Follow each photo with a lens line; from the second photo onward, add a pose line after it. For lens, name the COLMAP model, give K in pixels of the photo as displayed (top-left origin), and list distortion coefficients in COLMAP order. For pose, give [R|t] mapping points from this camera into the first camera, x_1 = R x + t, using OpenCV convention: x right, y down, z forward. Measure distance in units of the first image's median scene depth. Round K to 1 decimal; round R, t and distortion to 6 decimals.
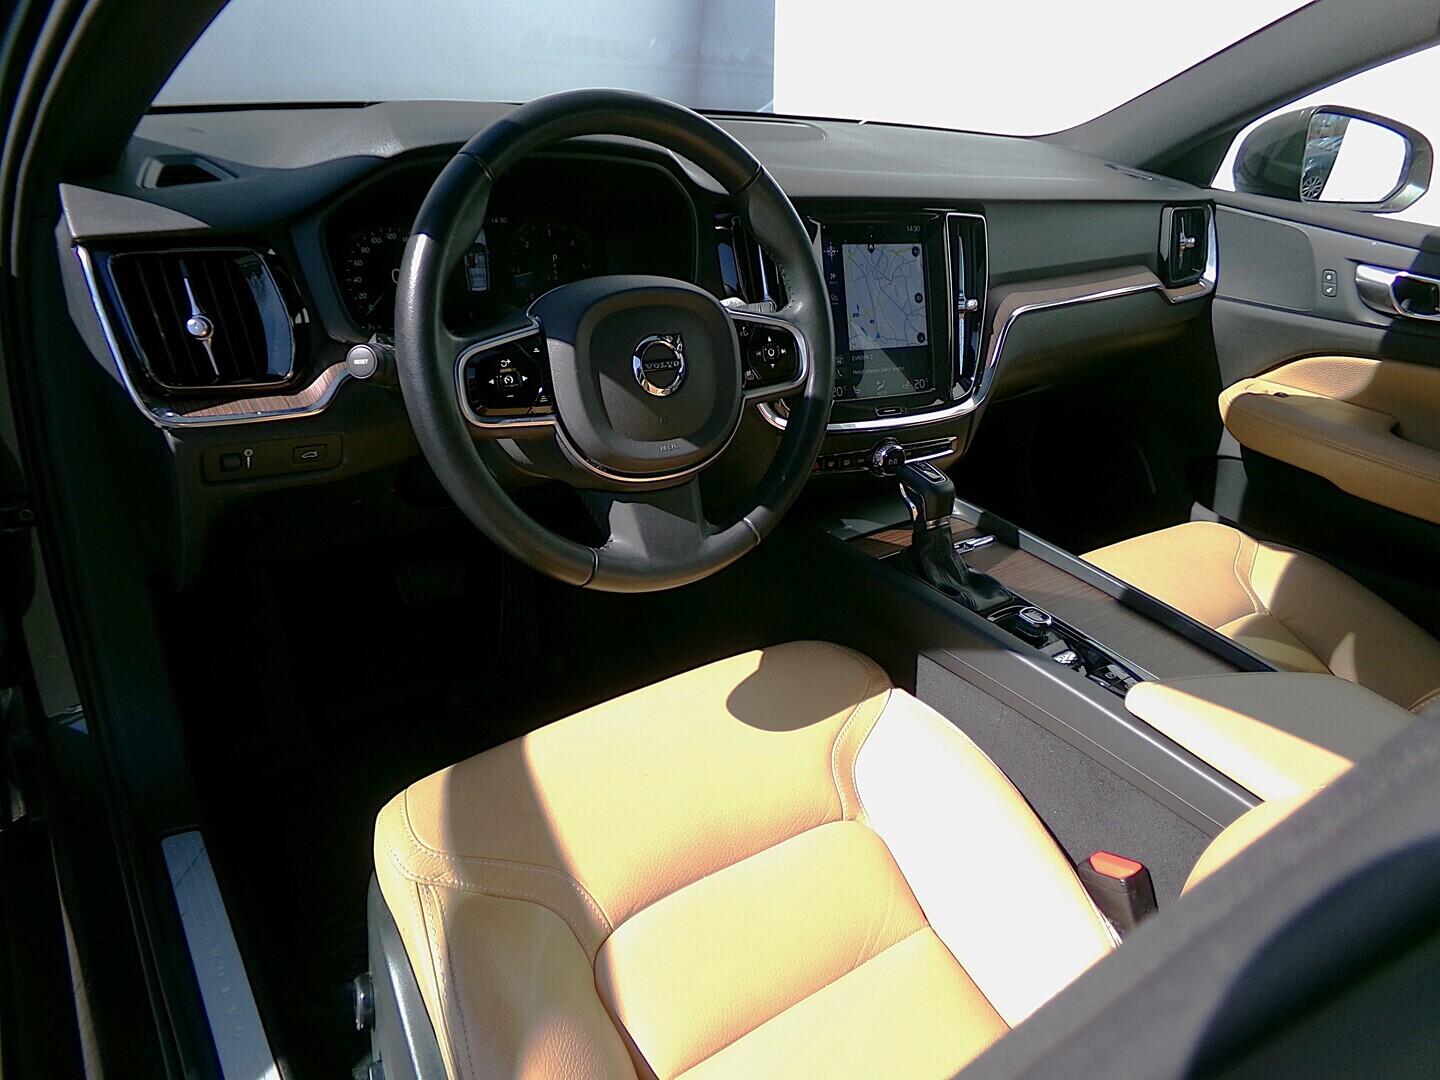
lens RADIAL K [[1001.1, 0, 719.4], [0, 1001.1, 541.5], [0, 0, 1]] dist [-0.047056, 0.009431]
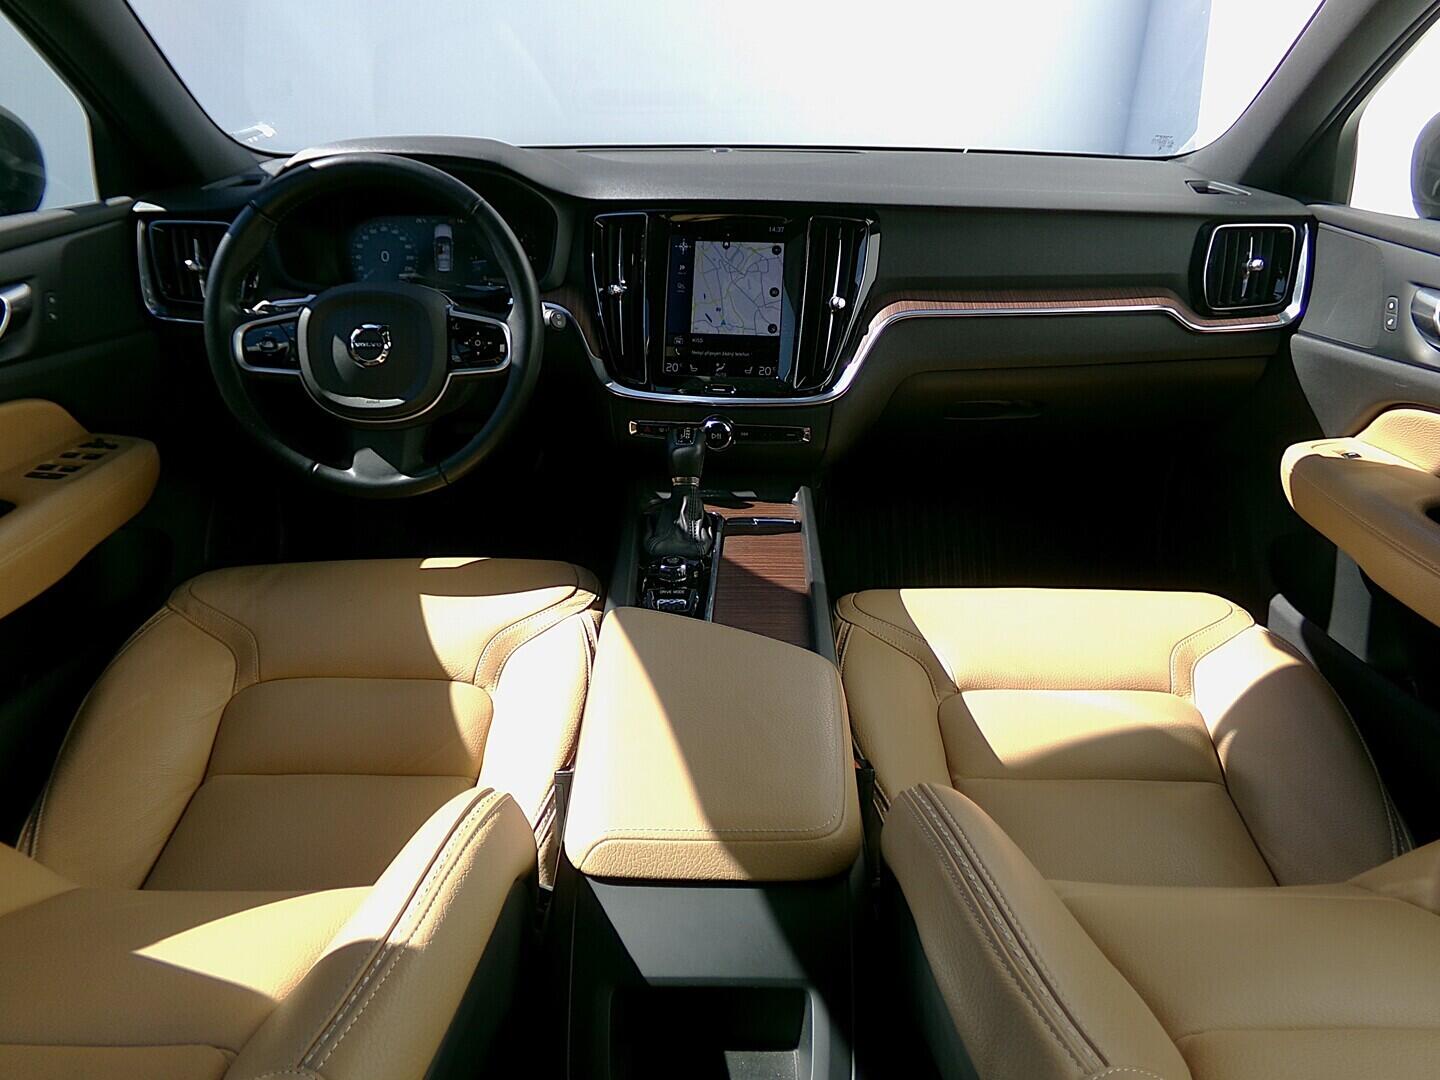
lens RADIAL K [[1001.1, 0, 721.5], [0, 1001.1, 544.3], [0, 0, 1]] dist [-0.047056, 0.009431]
pose [[0.801733, 0.169906, -0.573024, 0.832553], [-0.212902, 0.977039, -0.008177, 0.045712], [0.558477, 0.128553, 0.819498, 0.112368]]
